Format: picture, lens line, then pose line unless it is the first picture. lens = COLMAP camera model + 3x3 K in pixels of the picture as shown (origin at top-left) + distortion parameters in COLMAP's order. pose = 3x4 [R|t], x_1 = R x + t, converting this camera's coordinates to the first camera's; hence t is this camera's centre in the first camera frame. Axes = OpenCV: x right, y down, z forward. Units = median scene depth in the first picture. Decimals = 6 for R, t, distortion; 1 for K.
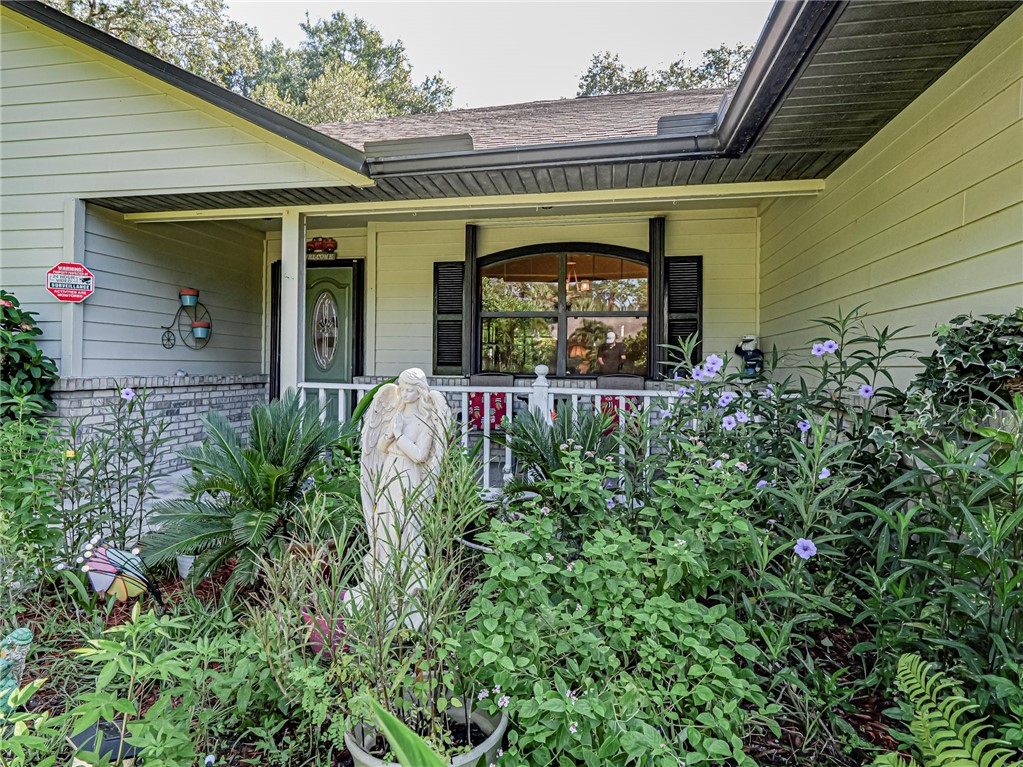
lens RADIAL K [[591.7, 0, 512.6], [0, 591.7, 358.2], [0, 0, 1]] dist [-0.006287, -0.001601]
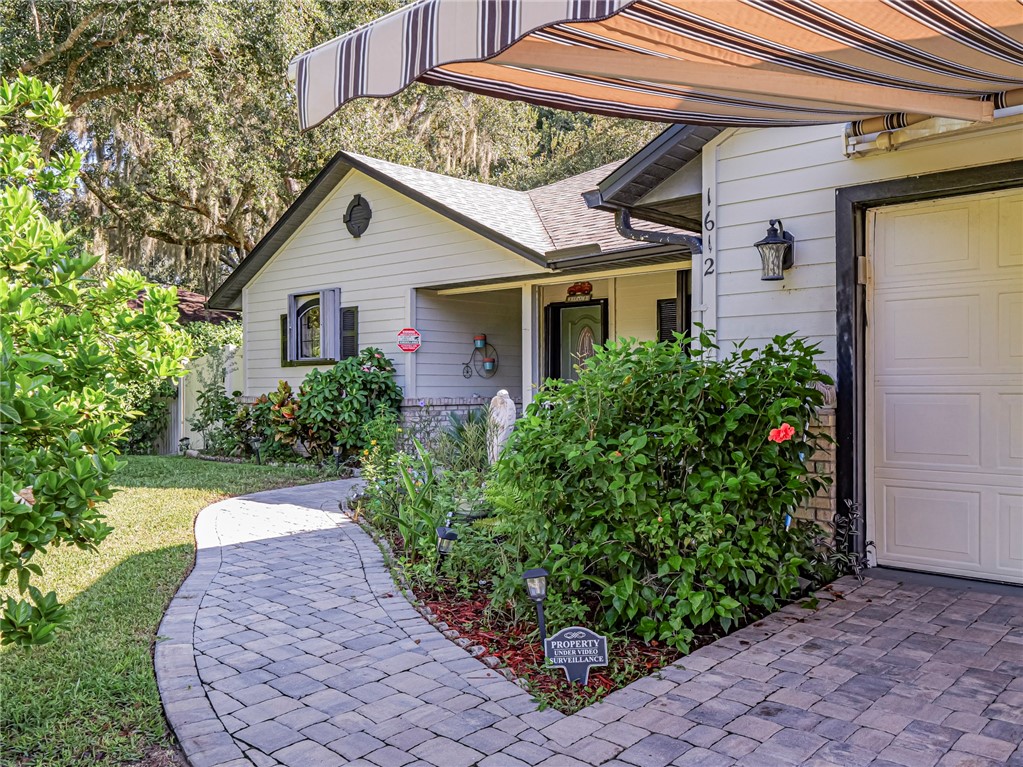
lens RADIAL K [[851.8, 0, 511.2], [0, 851.8, 381.8], [0, 0, 1]] dist [0.074790, 0.006630]
pose [[0.844552, -0.019063, -0.535135, 0.719119], [0.022396, 0.999749, -0.000269, -0.005836], [0.535006, -0.011757, 0.844767, -0.809223]]
